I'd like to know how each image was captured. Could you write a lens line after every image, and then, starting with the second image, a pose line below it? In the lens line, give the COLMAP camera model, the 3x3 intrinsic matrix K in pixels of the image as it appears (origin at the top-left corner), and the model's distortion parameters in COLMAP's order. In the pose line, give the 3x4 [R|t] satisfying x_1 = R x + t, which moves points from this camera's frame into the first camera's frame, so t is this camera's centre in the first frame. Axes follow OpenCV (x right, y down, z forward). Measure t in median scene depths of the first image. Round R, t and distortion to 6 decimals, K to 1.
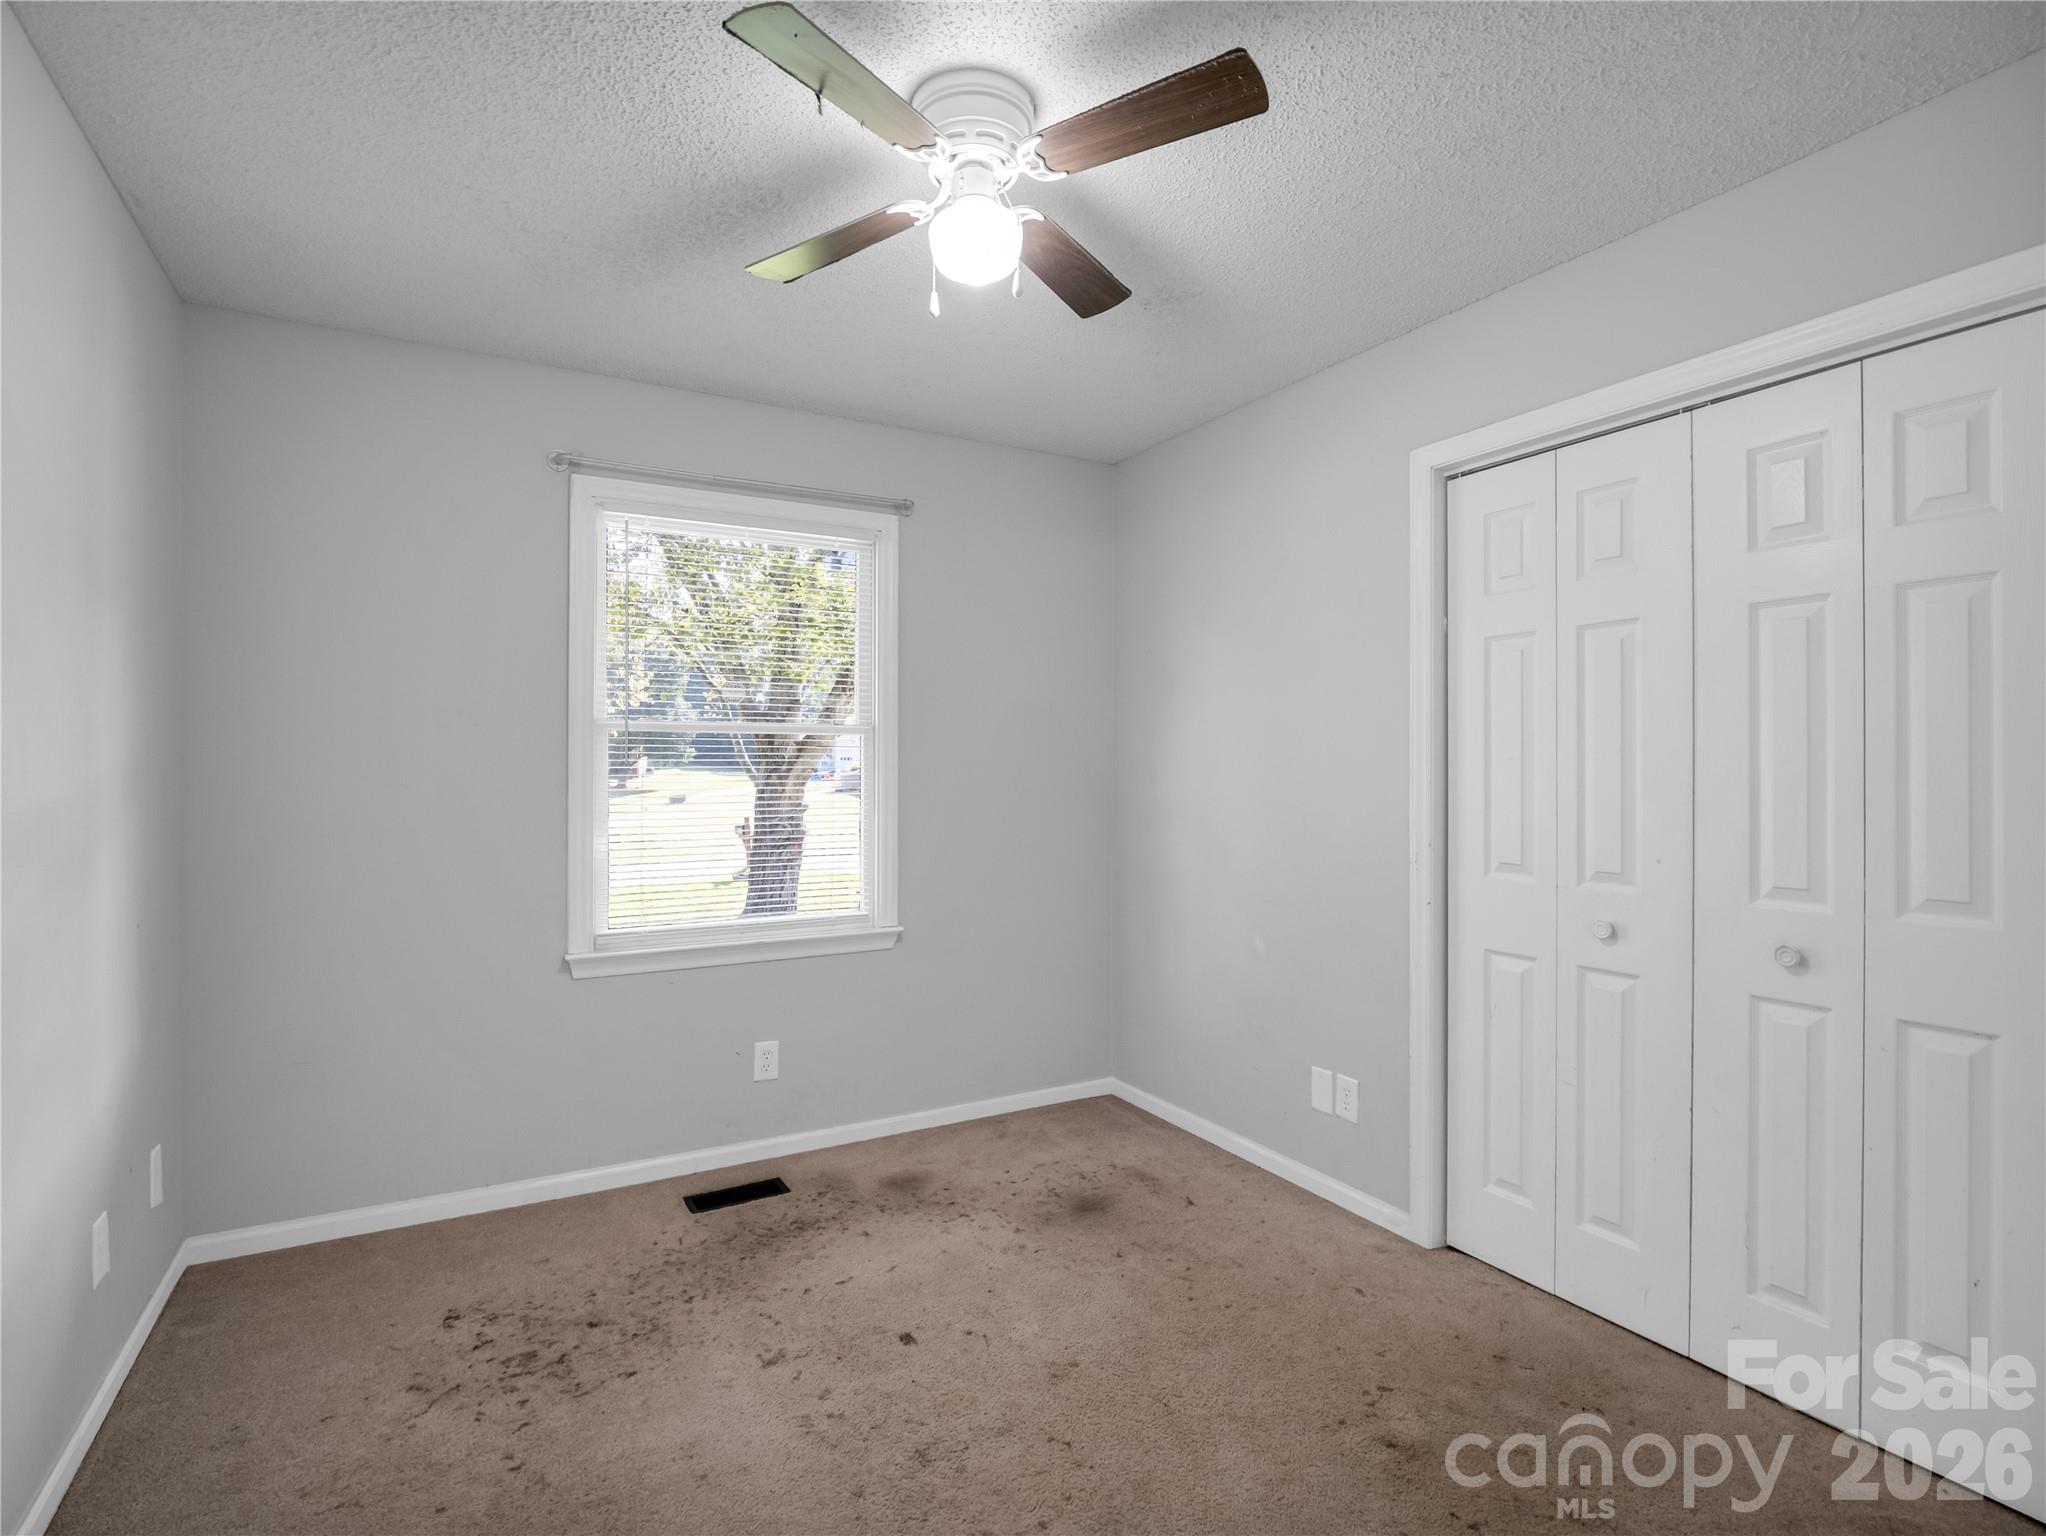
lens RADIAL K [[1025.0, 0, 1027.2], [0, 1025.0, 760.3], [0, 0, 1]] dist [-0.006636, -0.008064]
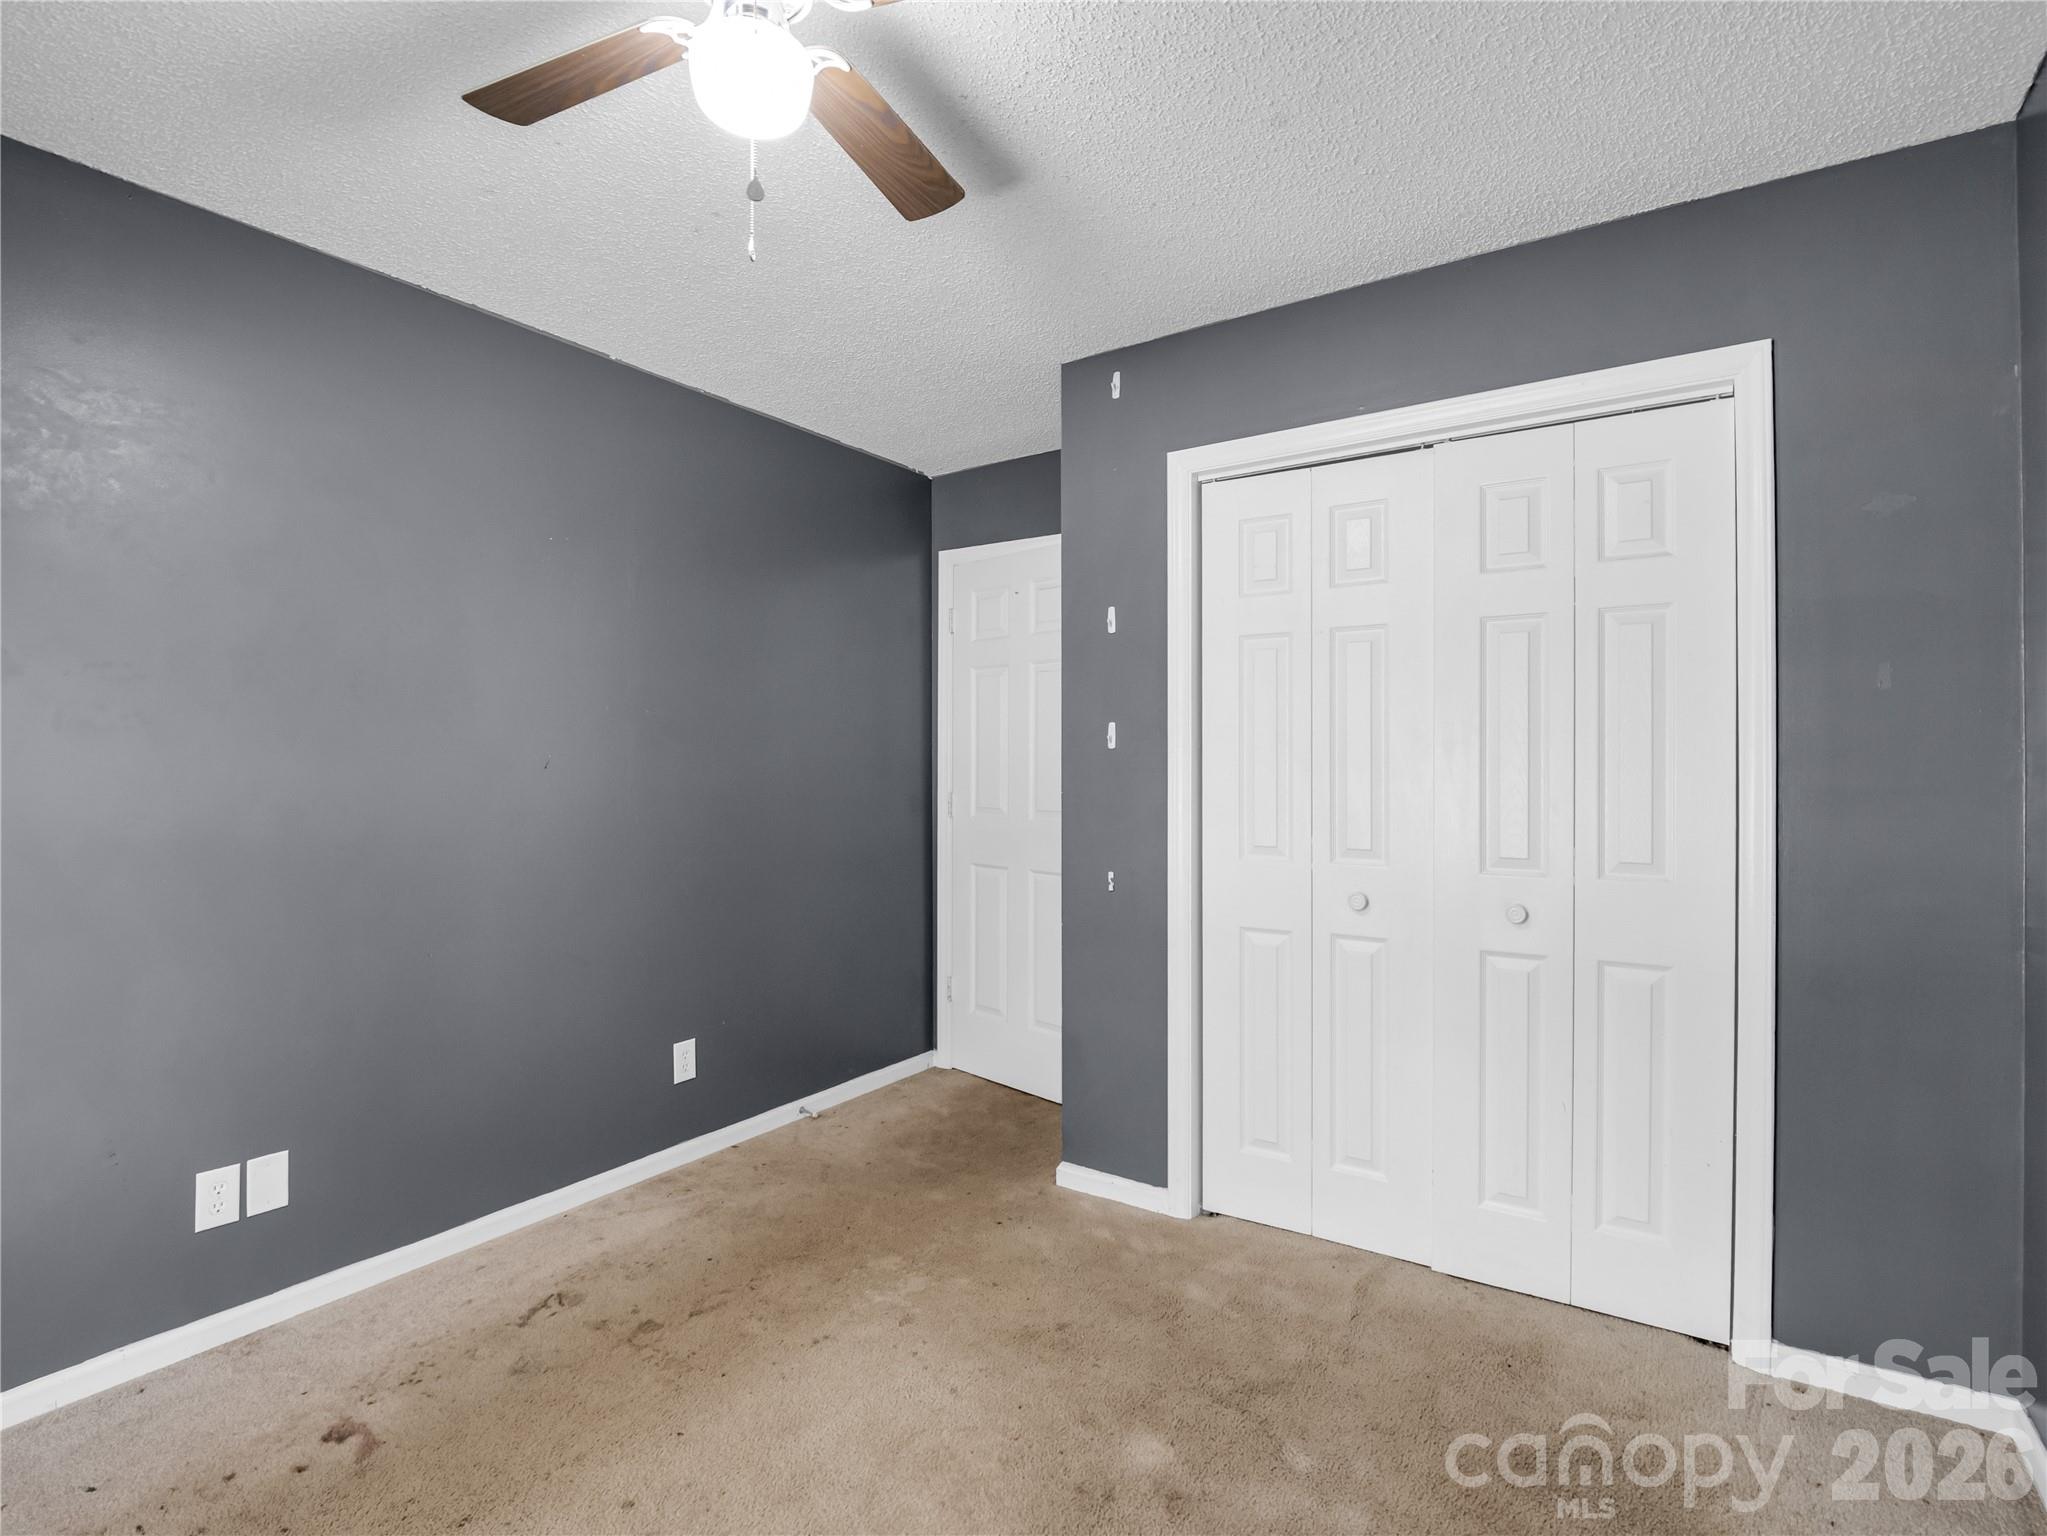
lens RADIAL K [[843.9, 0, 1022.8], [0, 843.9, 747.8], [0, 0, 1]] dist [-0.007306, -0.000269]
pose [[0.858126, 0.003083, 0.513430, -0.223193], [-0.001320, 0.999992, -0.003799, 0.002393], [-0.513438, 0.002582, 0.858123, 0.400701]]
